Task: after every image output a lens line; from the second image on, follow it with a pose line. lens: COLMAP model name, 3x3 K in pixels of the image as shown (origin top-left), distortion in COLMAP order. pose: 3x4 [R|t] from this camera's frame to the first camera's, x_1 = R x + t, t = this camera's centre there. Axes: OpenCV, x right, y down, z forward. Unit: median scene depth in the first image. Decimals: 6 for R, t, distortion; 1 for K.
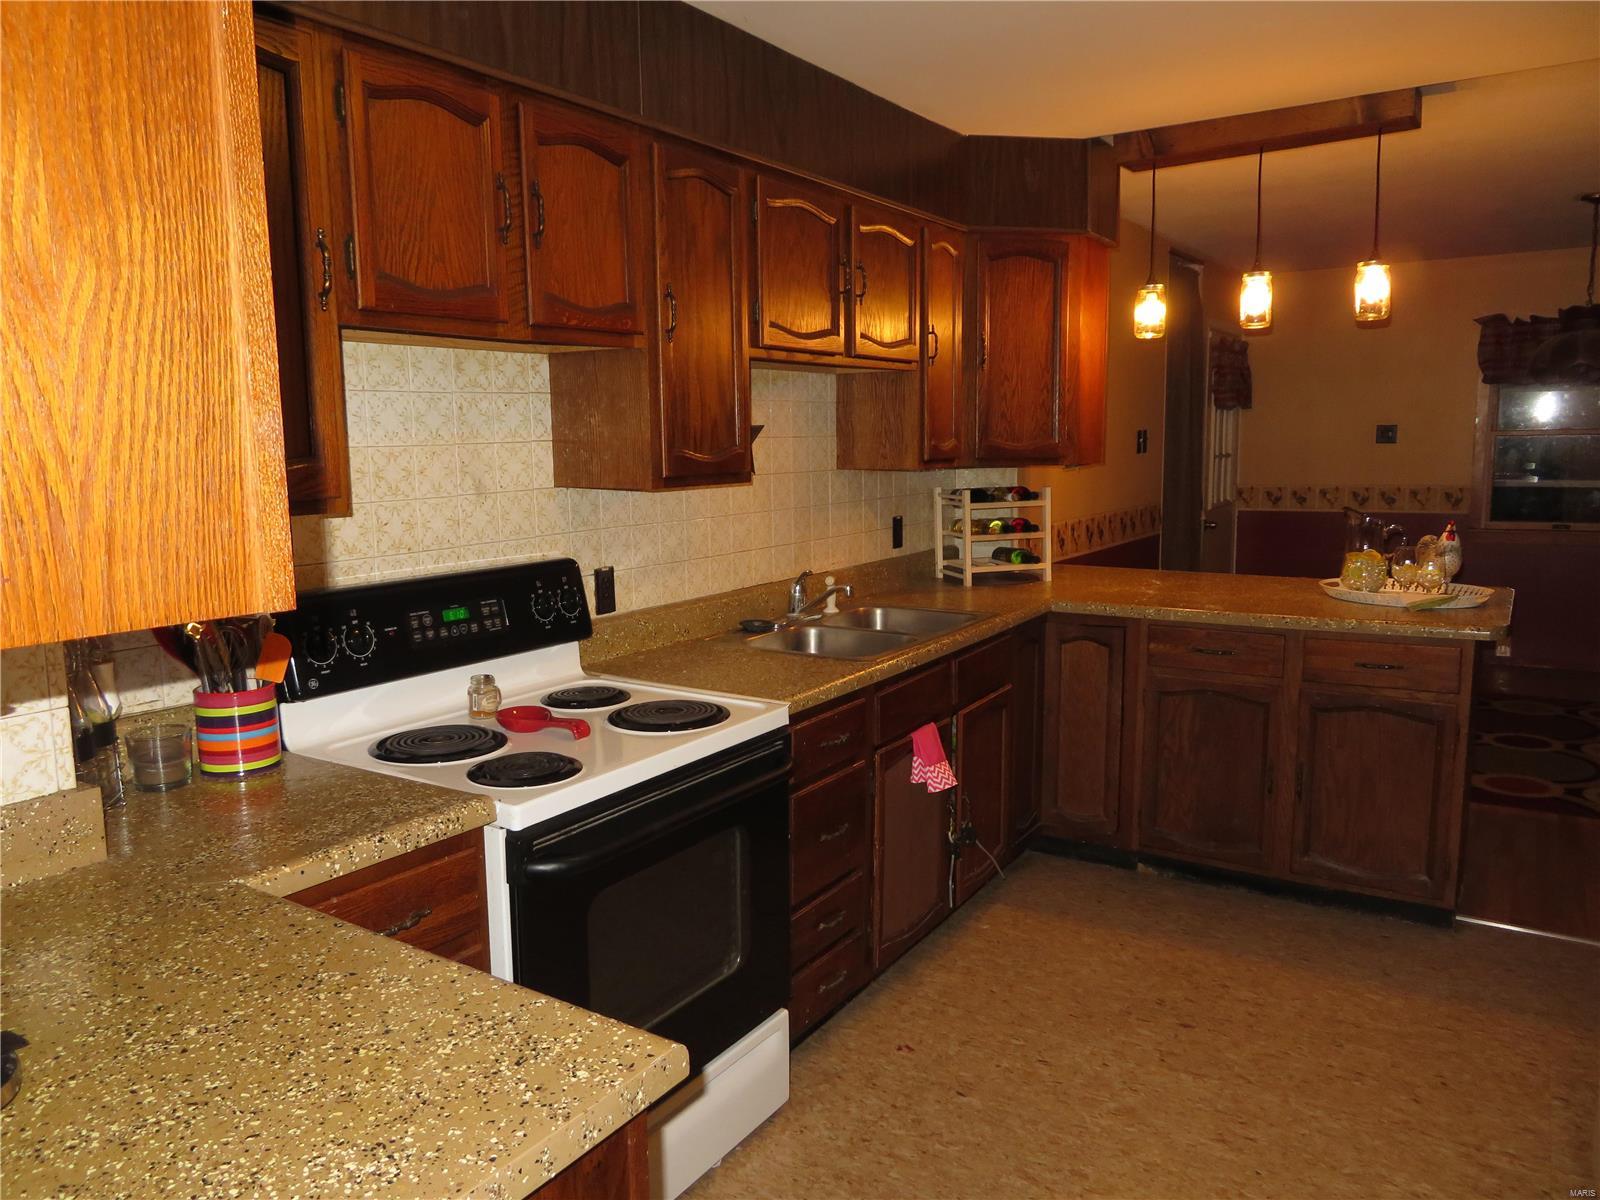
lens RADIAL K [[1146.4, 0, 796.4], [0, 1146.4, 597.8], [0, 0, 1]] dist [-0.005887, 0.000952]
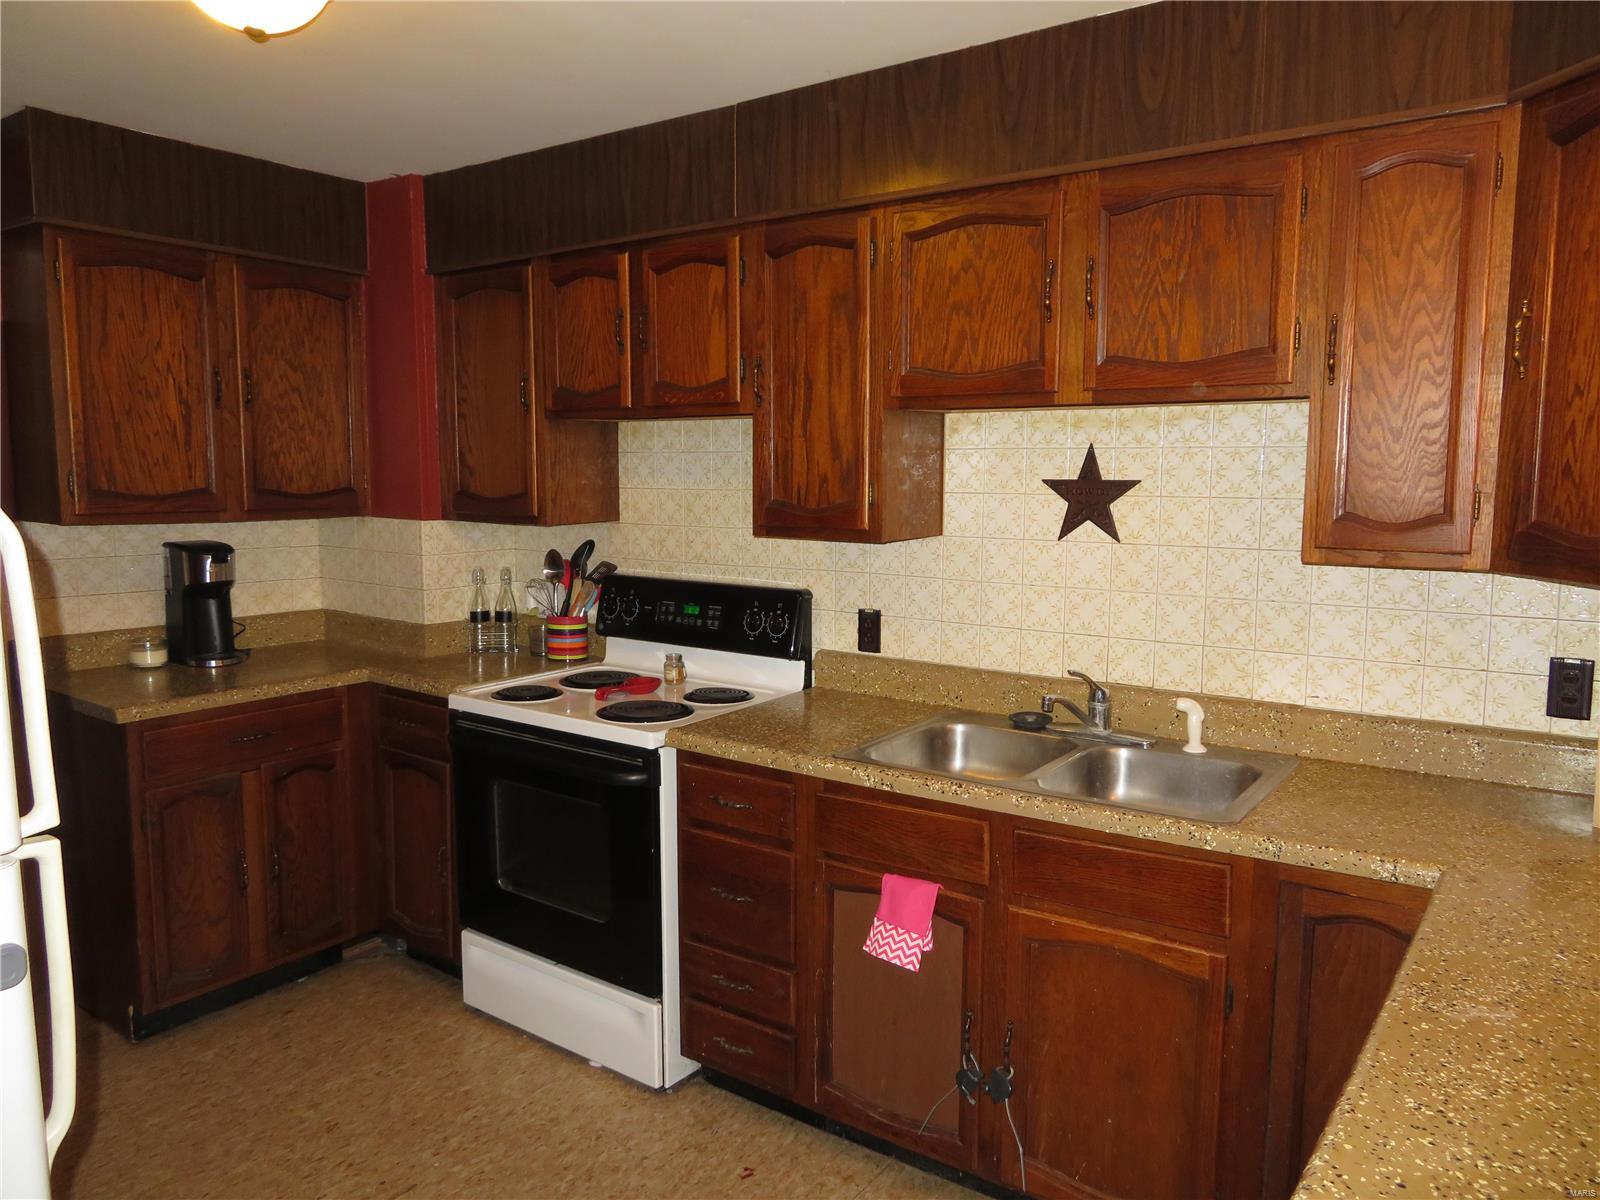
lens RADIAL K [[1146.4, 0, 797.3], [0, 1146.4, 594.7], [0, 0, 1]] dist [-0.005887, 0.000952]
pose [[-0.054177, 0.124650, -0.990721, 1.072227], [-0.142511, 0.981056, 0.131227, -0.204092], [0.988309, 0.148298, -0.035386, 1.158255]]
